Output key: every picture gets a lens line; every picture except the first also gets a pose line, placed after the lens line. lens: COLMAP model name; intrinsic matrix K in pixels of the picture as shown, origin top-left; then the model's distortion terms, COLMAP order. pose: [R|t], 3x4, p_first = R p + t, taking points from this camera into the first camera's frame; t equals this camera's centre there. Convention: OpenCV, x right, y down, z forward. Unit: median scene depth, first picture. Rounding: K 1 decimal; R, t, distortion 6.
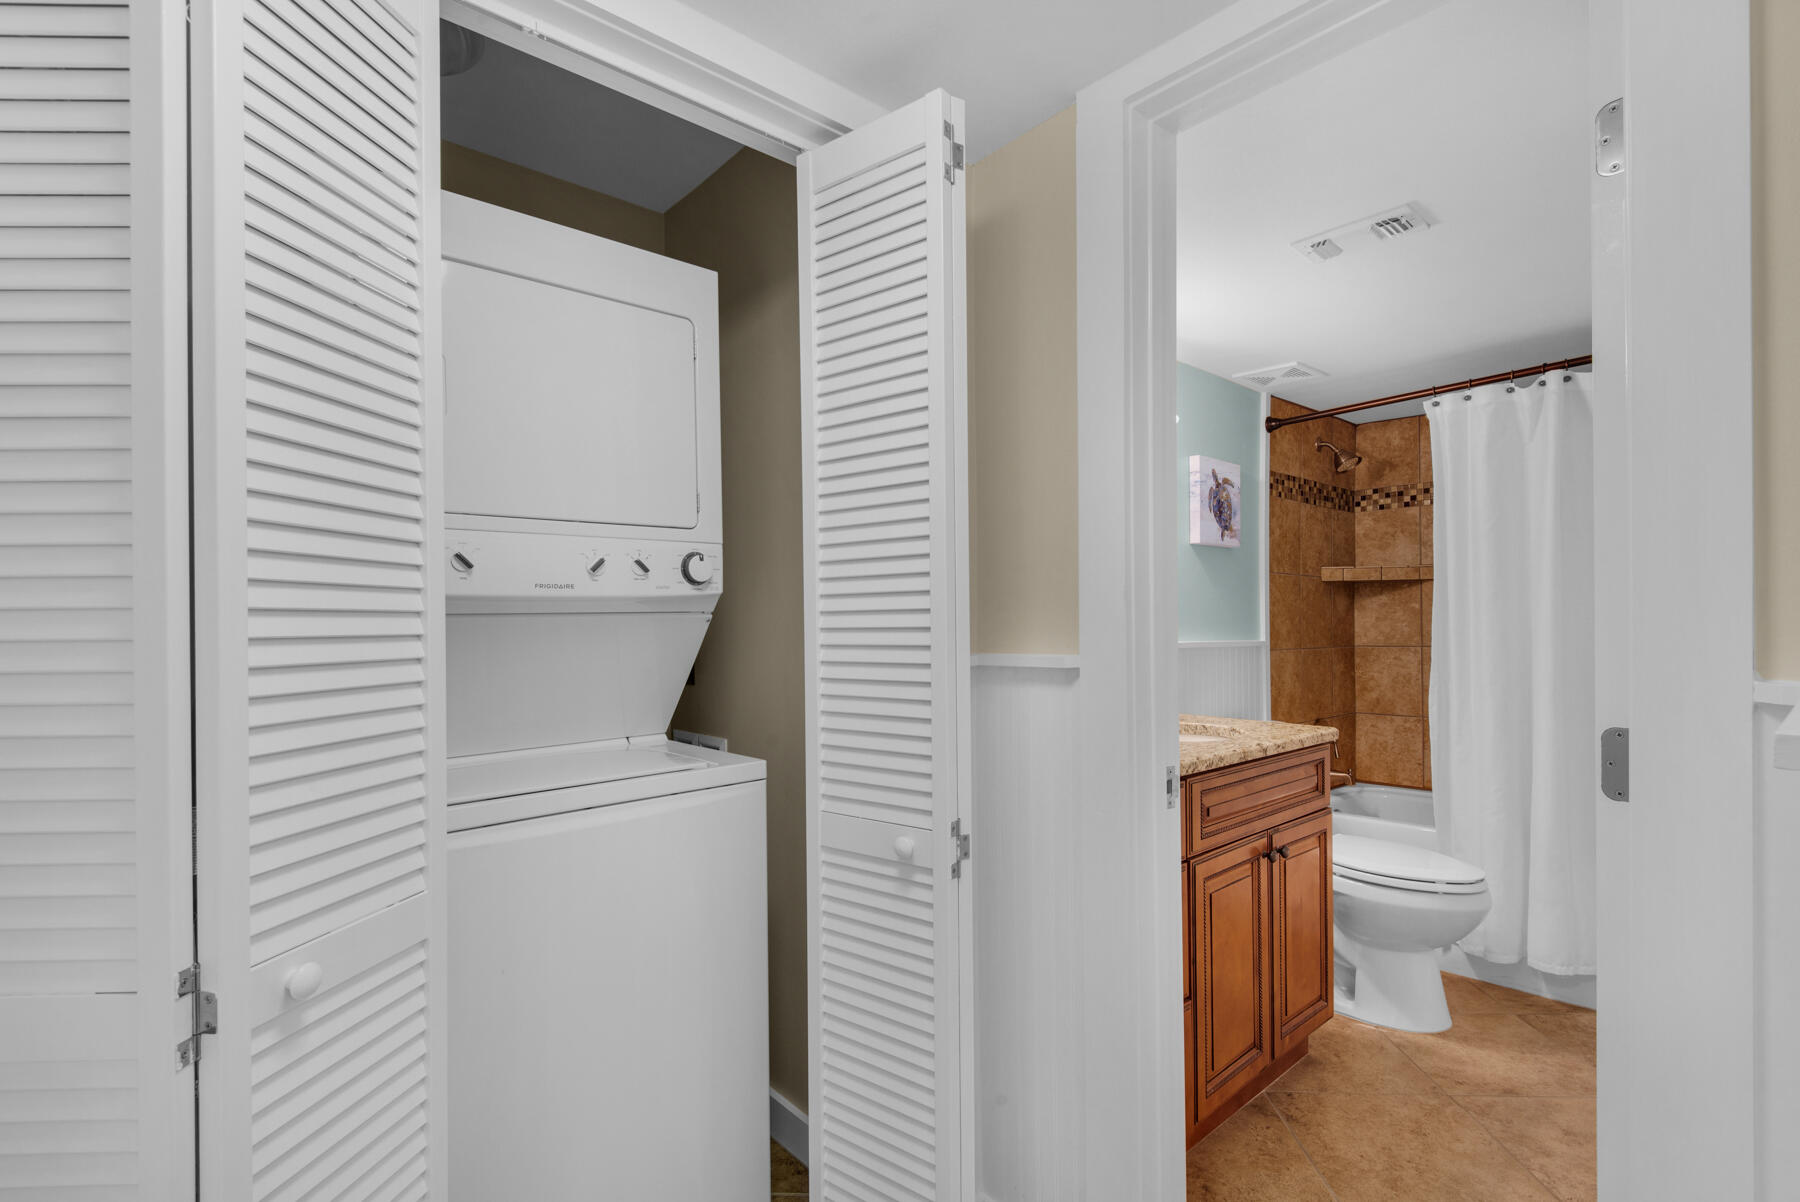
lens RADIAL K [[826.1, 0, 869.5], [0, 826.1, 610.8], [0, 0, 1]] dist [0.020649, -0.010883]
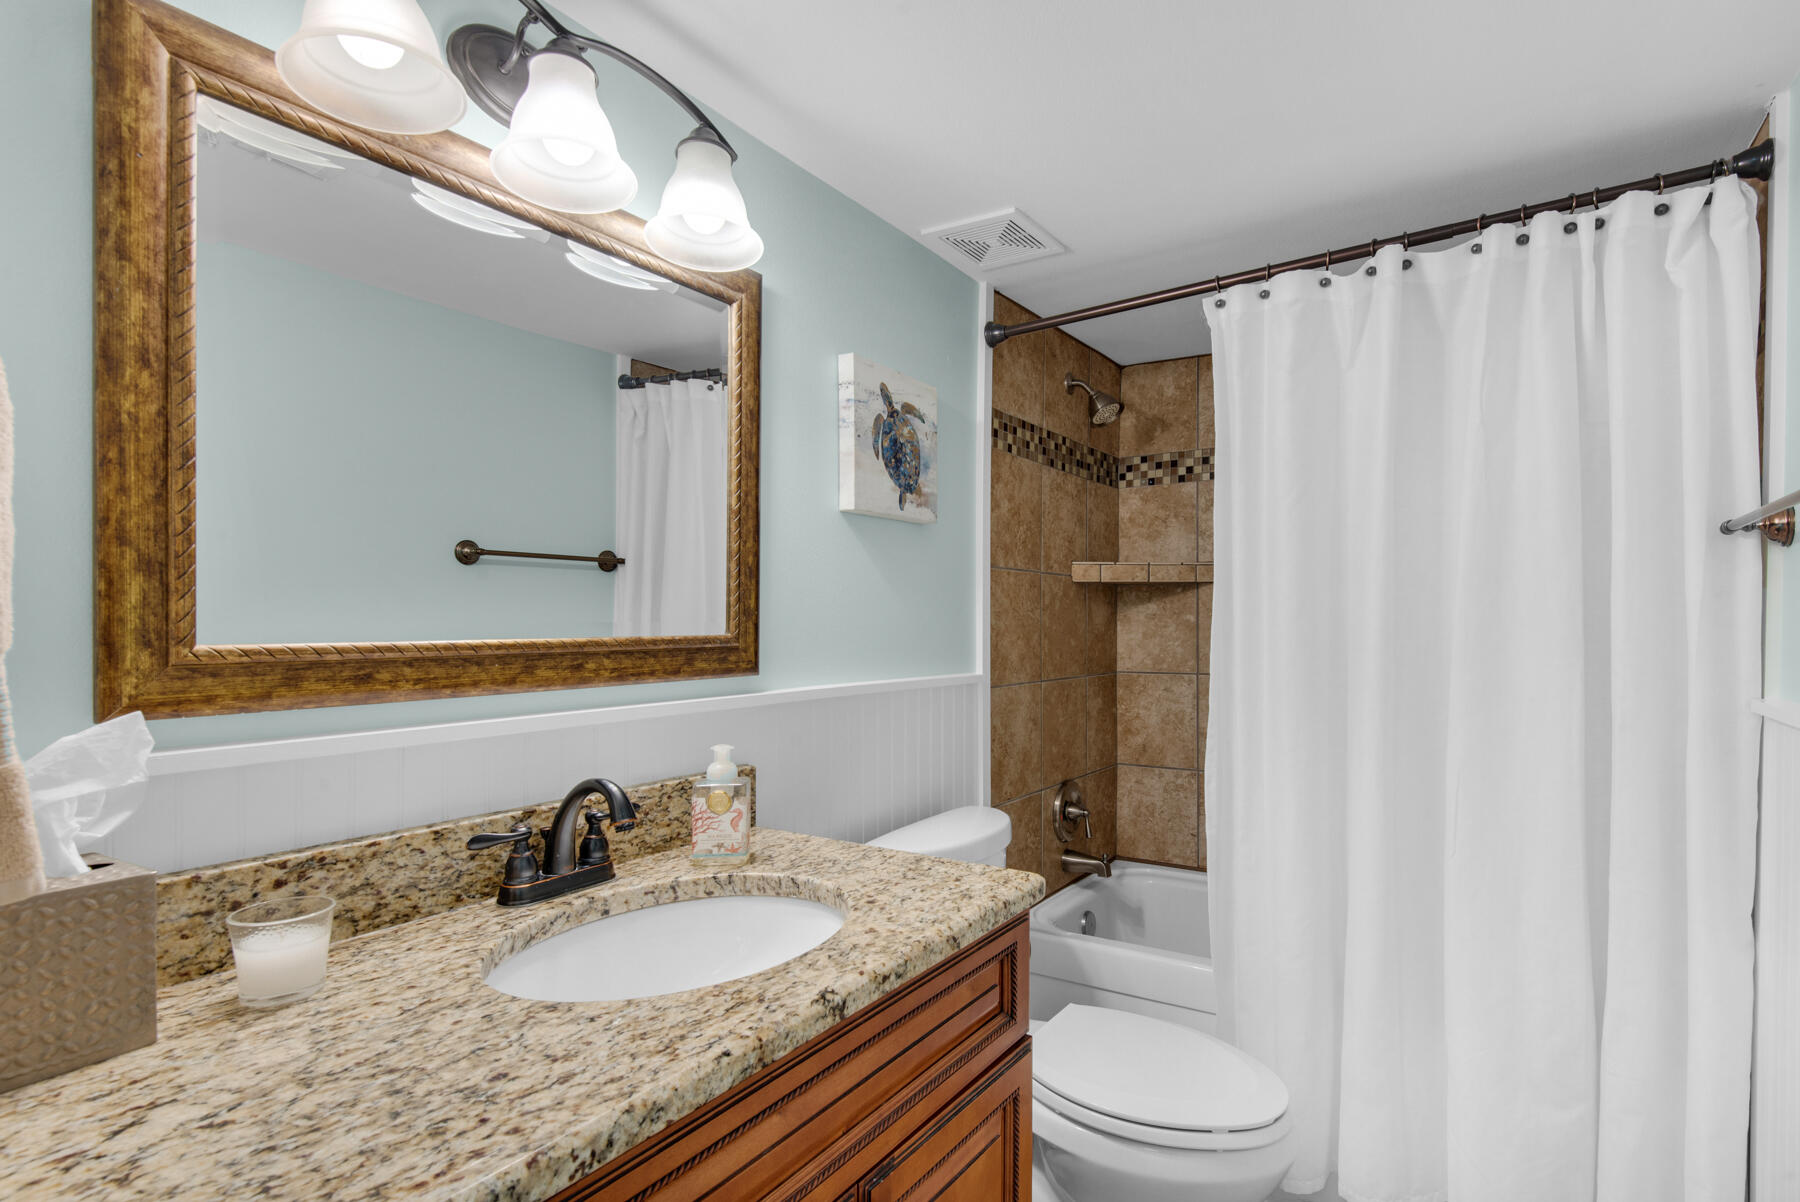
lens RADIAL K [[855.9, 0, 899.3], [0, 855.9, 604.3], [0, 0, 1]] dist [0.008294, -0.005955]
pose [[0.969308, 0.013152, 0.245497, 0.233511], [-0.012697, 0.999913, -0.003435, -0.013084], [-0.245521, 0.000212, 0.969391, 0.348541]]
